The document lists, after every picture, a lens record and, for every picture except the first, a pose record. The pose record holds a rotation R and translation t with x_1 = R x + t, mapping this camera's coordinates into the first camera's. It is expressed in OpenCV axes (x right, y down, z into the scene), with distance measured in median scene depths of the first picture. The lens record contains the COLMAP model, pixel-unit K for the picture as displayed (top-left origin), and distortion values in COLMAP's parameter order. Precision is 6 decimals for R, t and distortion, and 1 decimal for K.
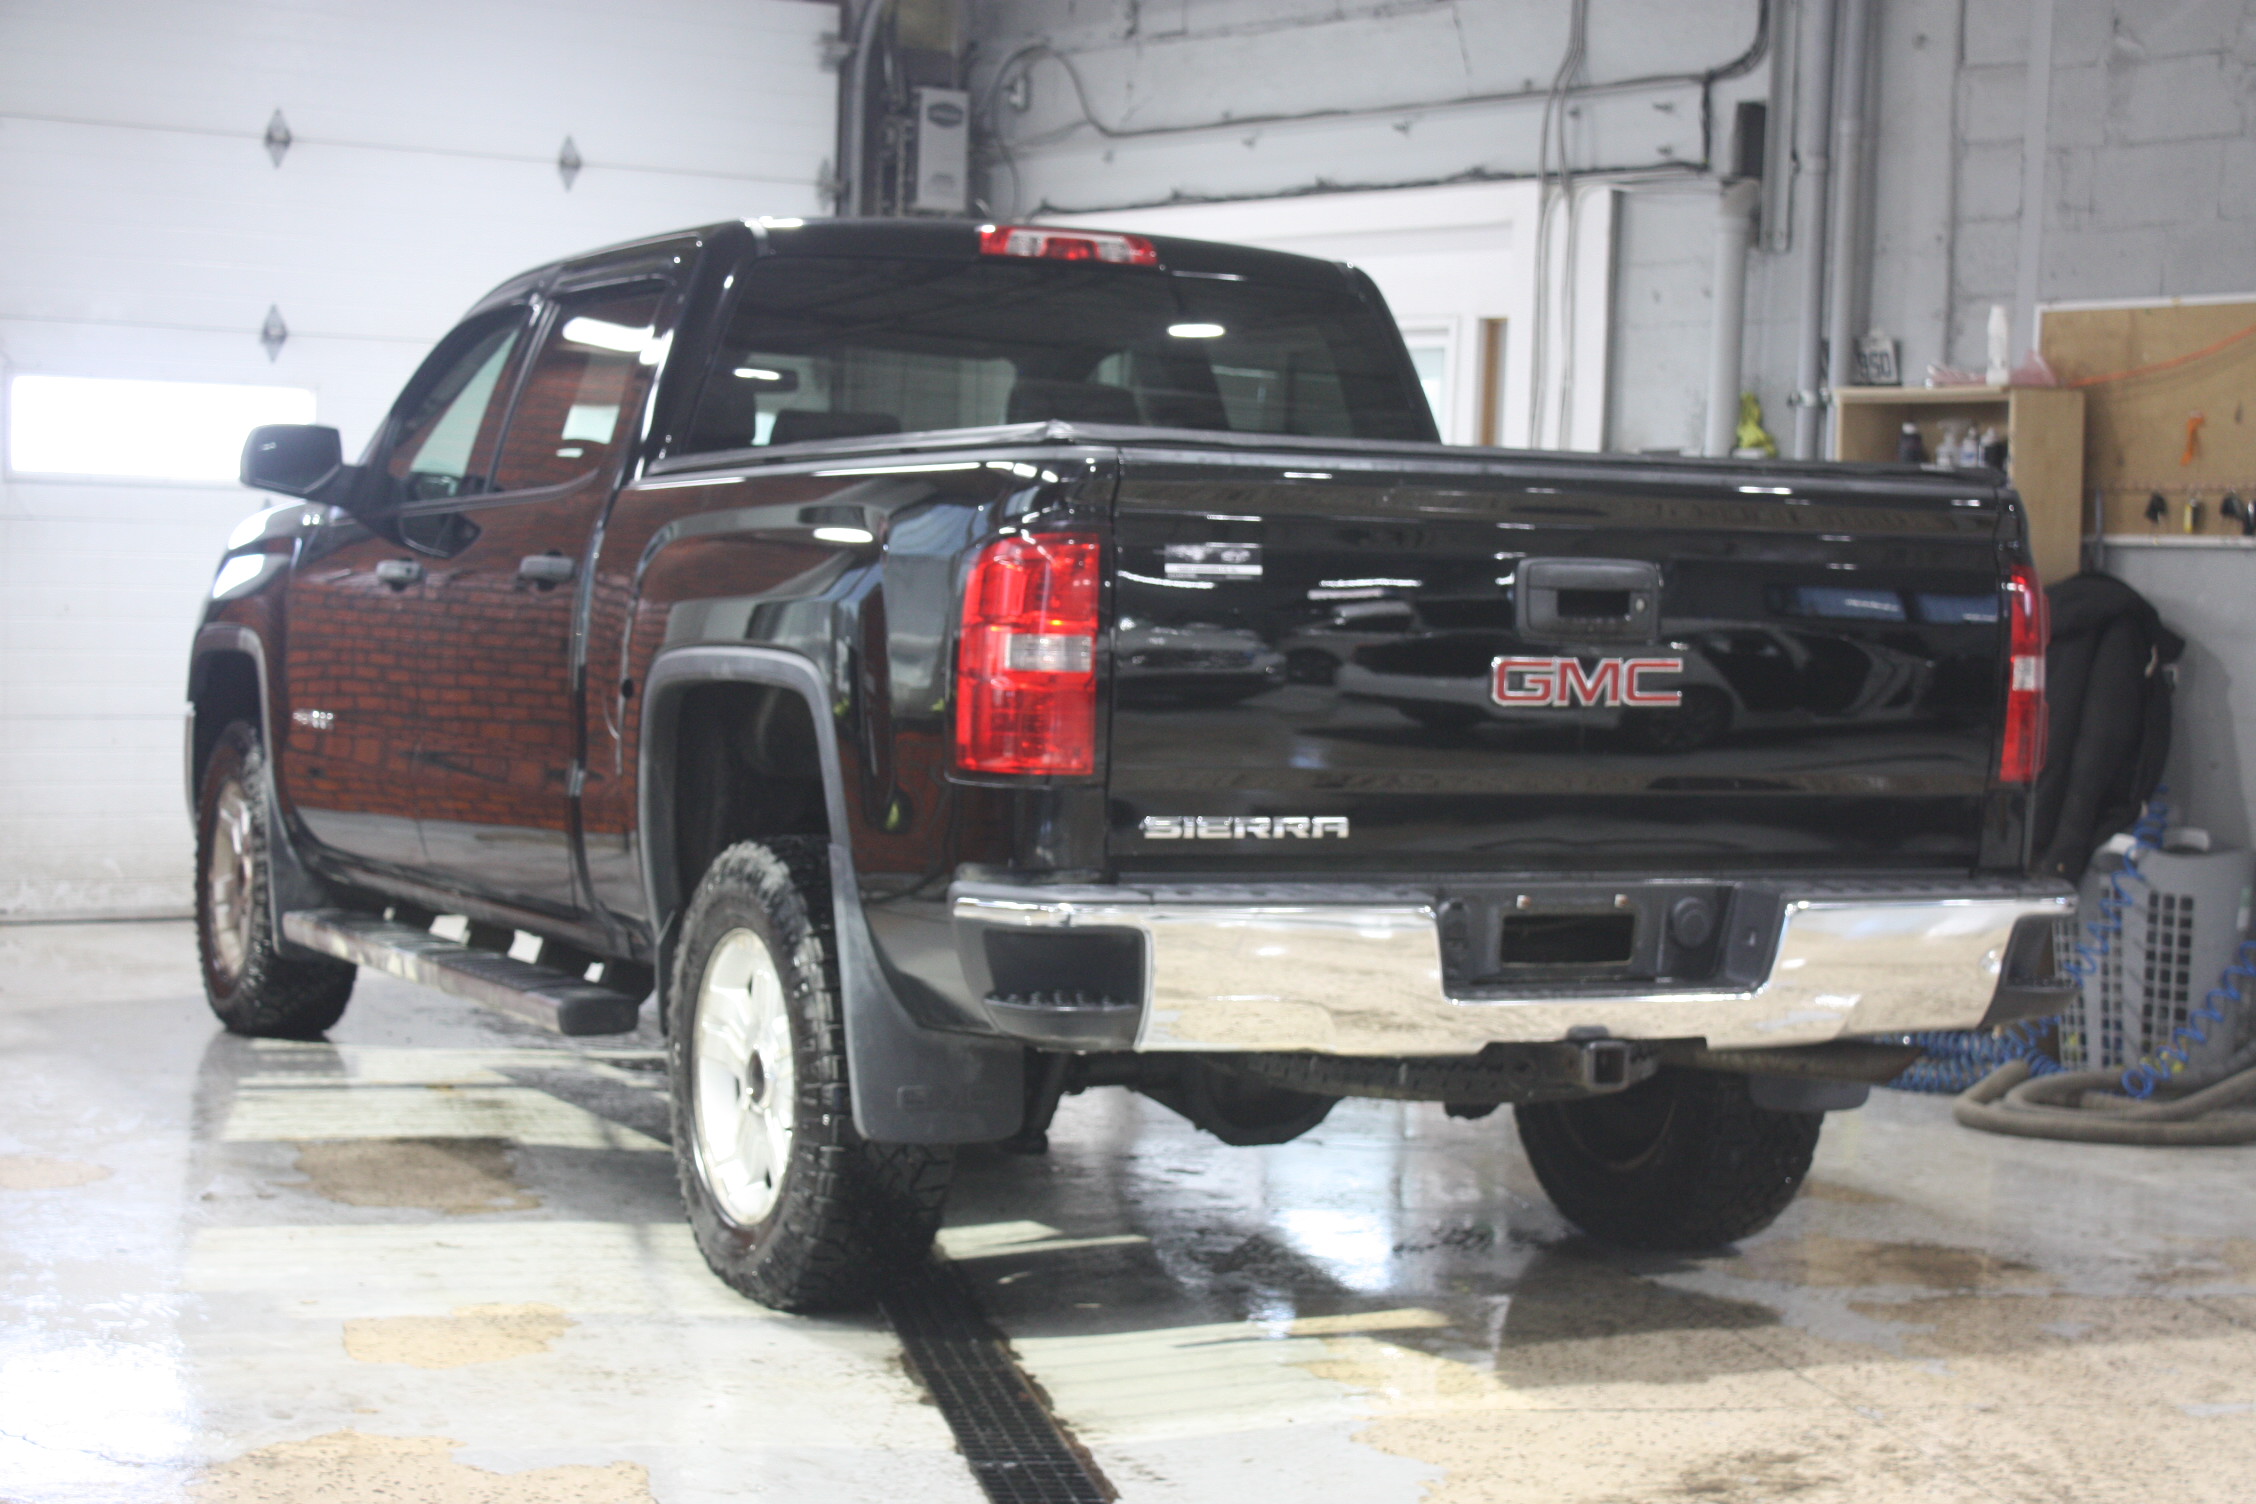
lens RADIAL K [[4149.0, 0, 1137.6], [0, 4149.0, 749.8], [0, 0, 1]] dist [-0.016951, 0.000000]
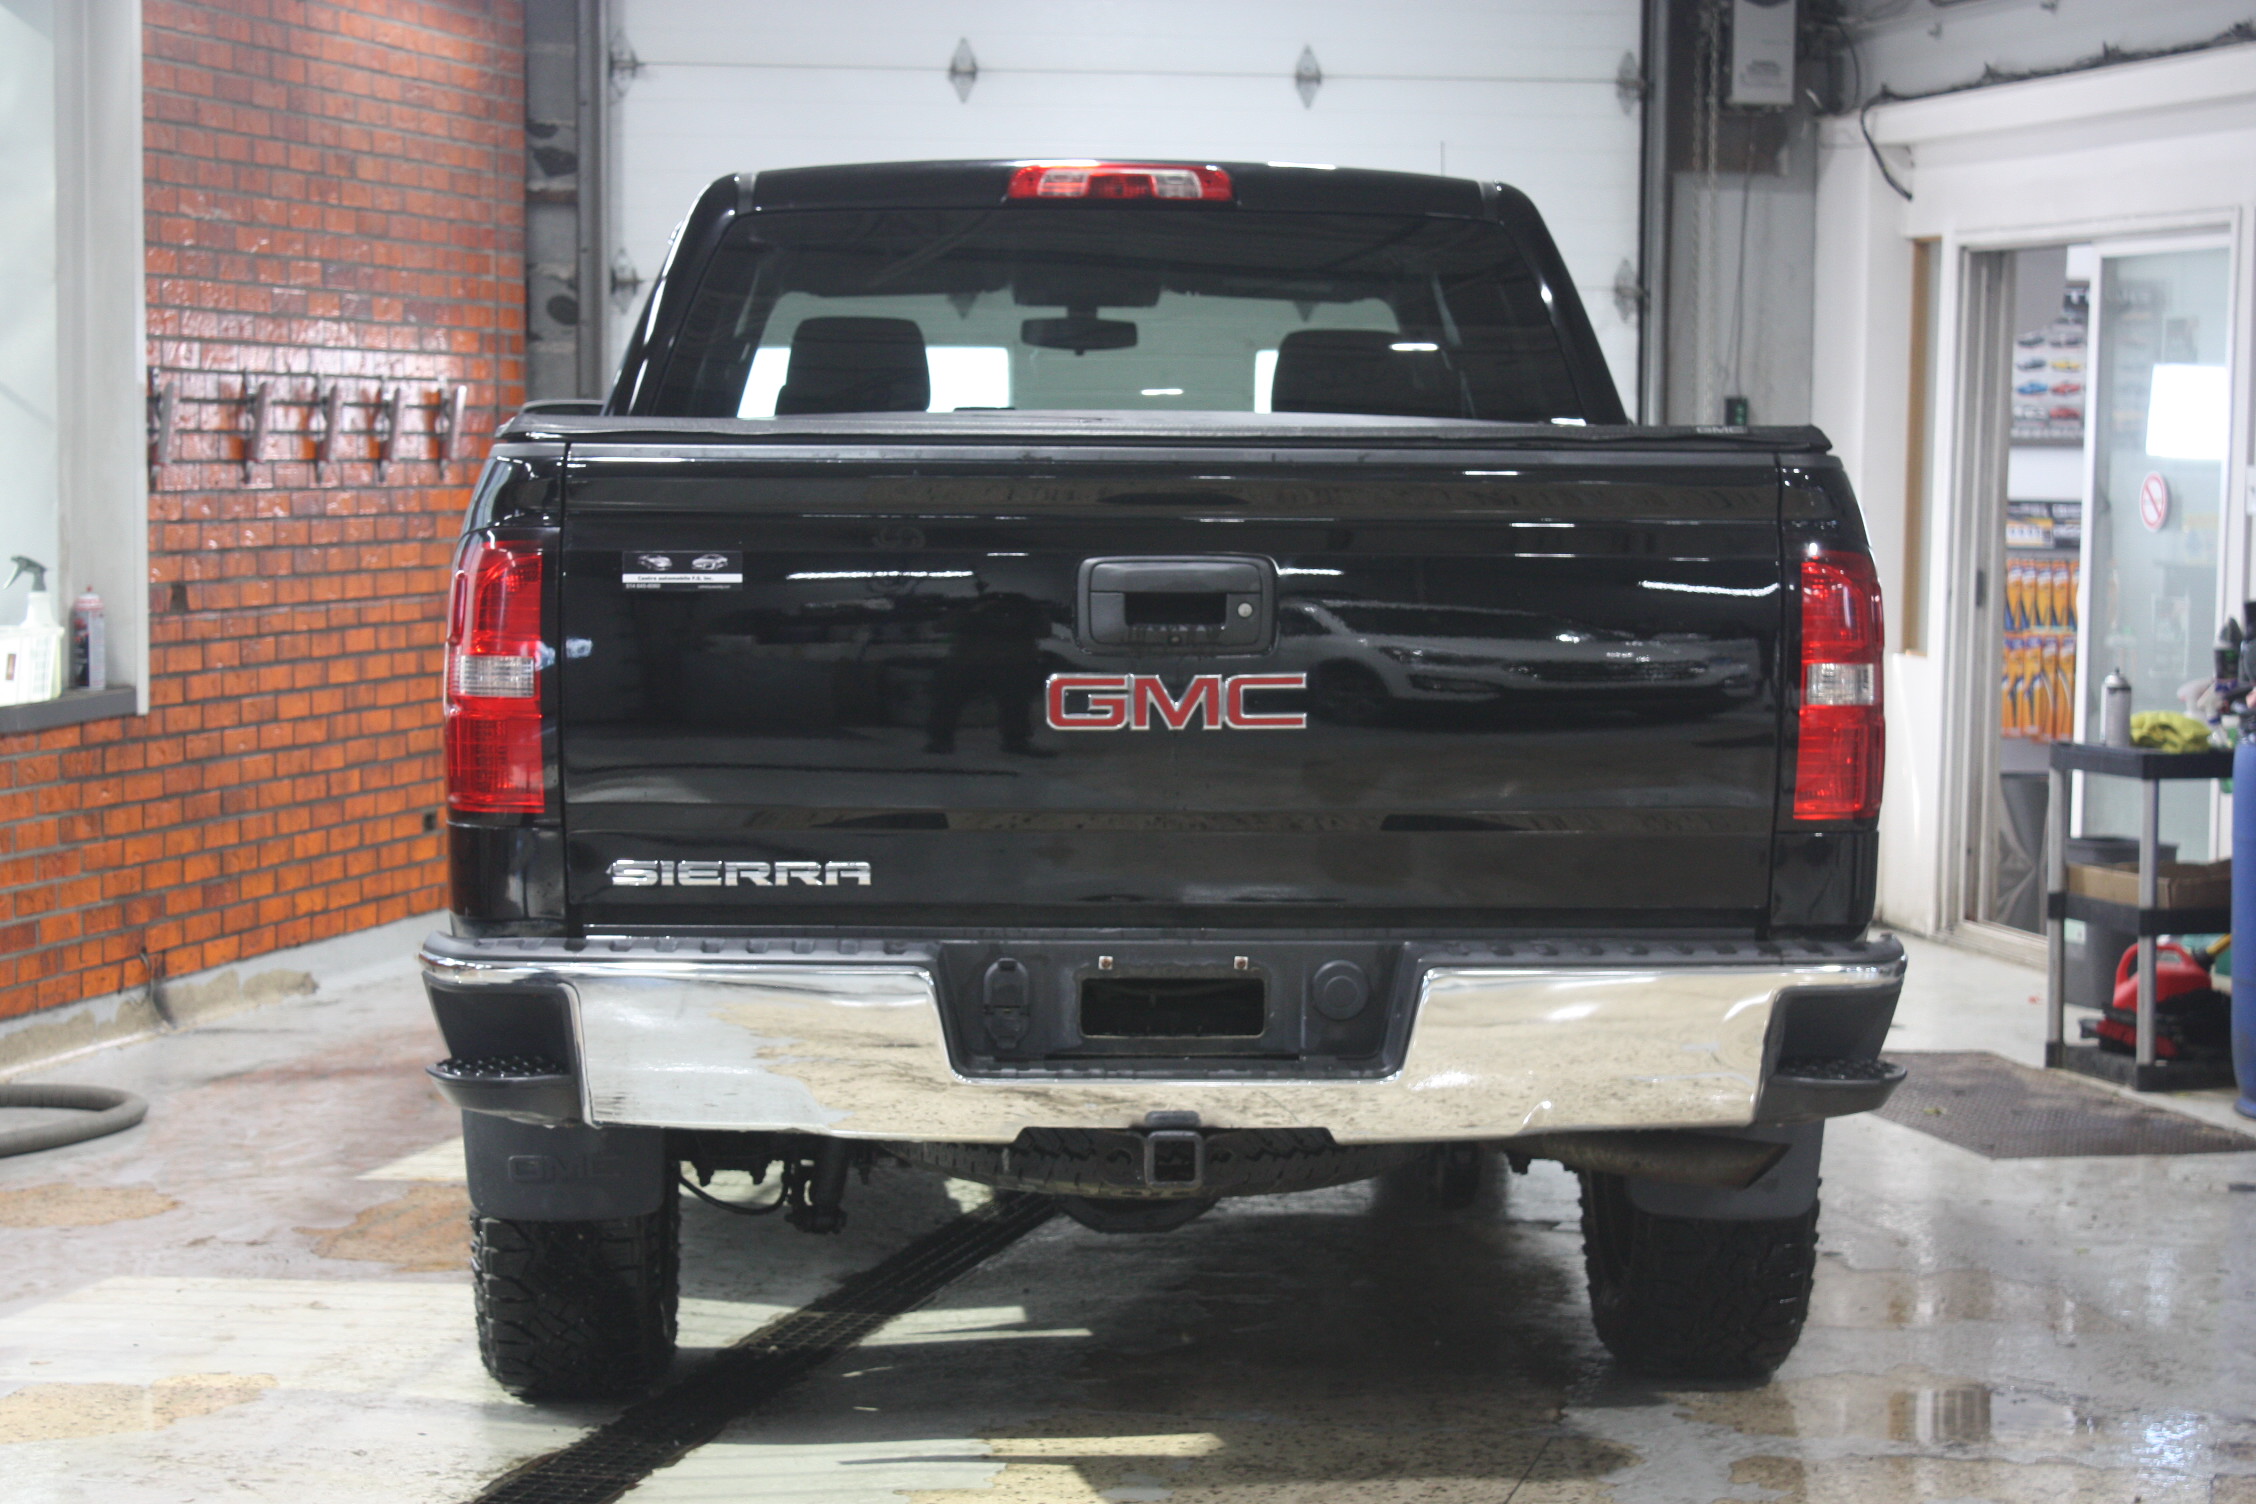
lens RADIAL K [[4746.1, 0, 1114.4], [0, 4746.1, 756.1], [0, 0, 1]] dist [0.034390, 0.000000]
pose [[0.916792, 0.000425, -0.399366, 0.479536], [0.003985, 0.999940, 0.010213, -0.015247], [0.399346, -0.010955, 0.916735, 0.113578]]
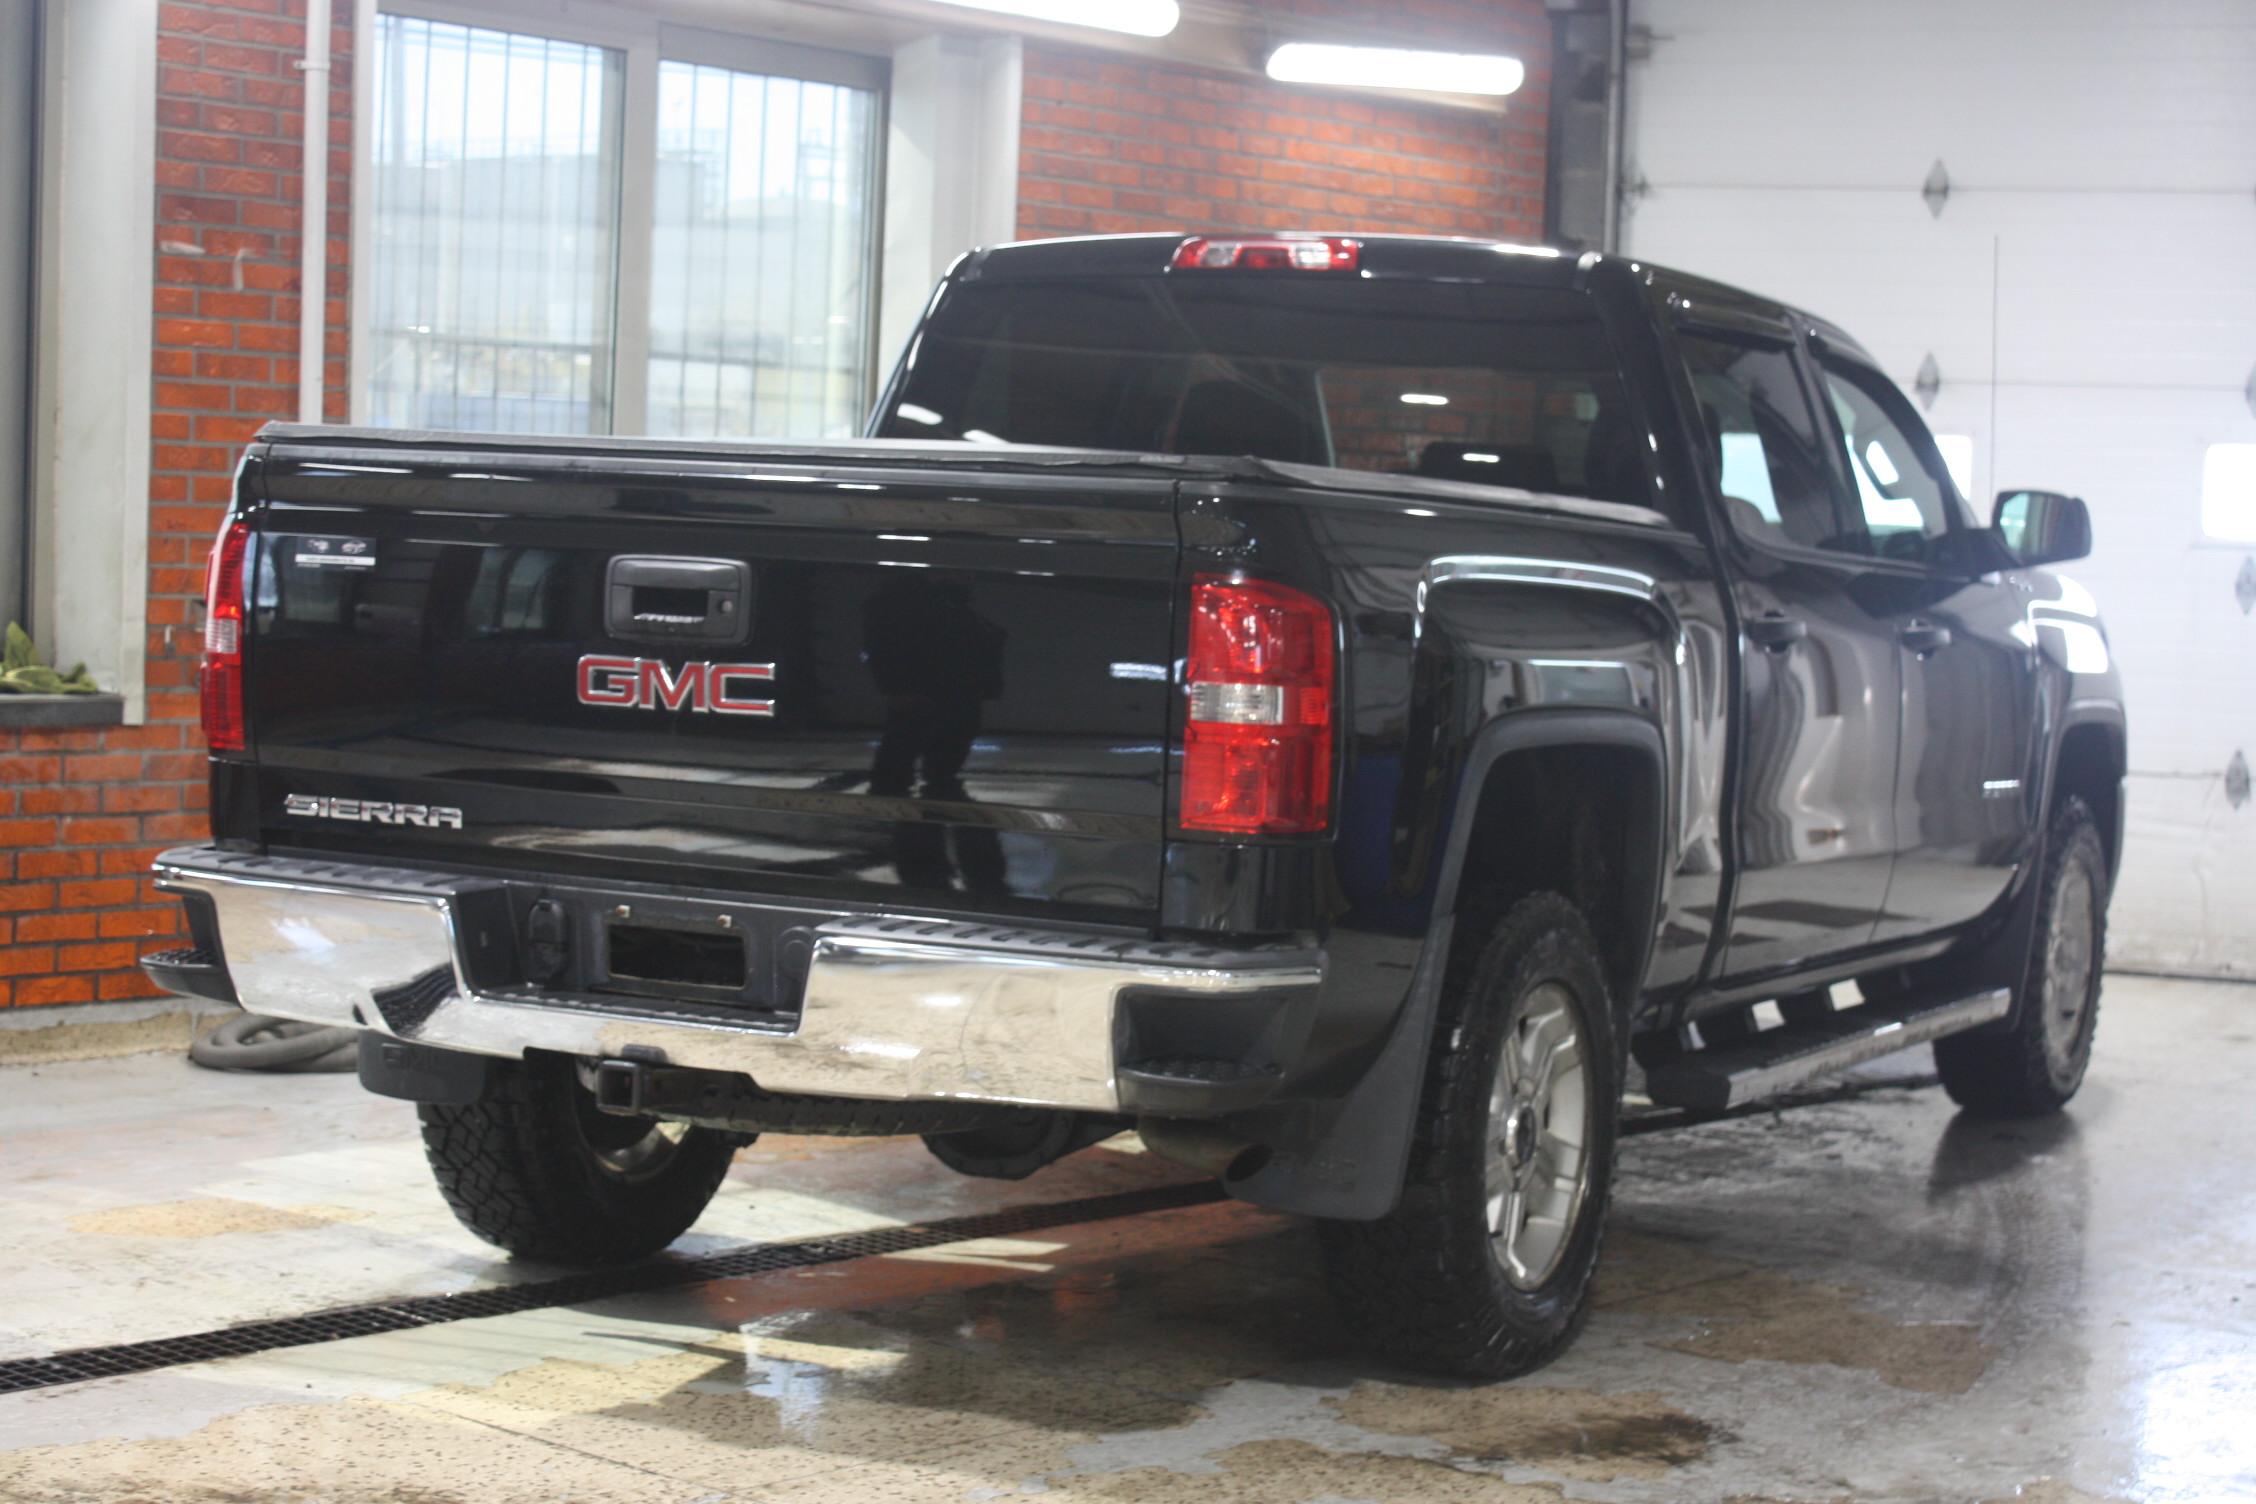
lens RADIAL K [[4038.7, 0, 1134.4], [0, 4038.7, 751.1], [0, 0, 1]] dist [0.025259, 0.000000]
pose [[0.611104, 0.040776, -0.790499, 0.902549], [-0.059566, 0.998210, 0.005441, -0.012570], [0.789305, 0.043762, 0.612439, 0.515958]]
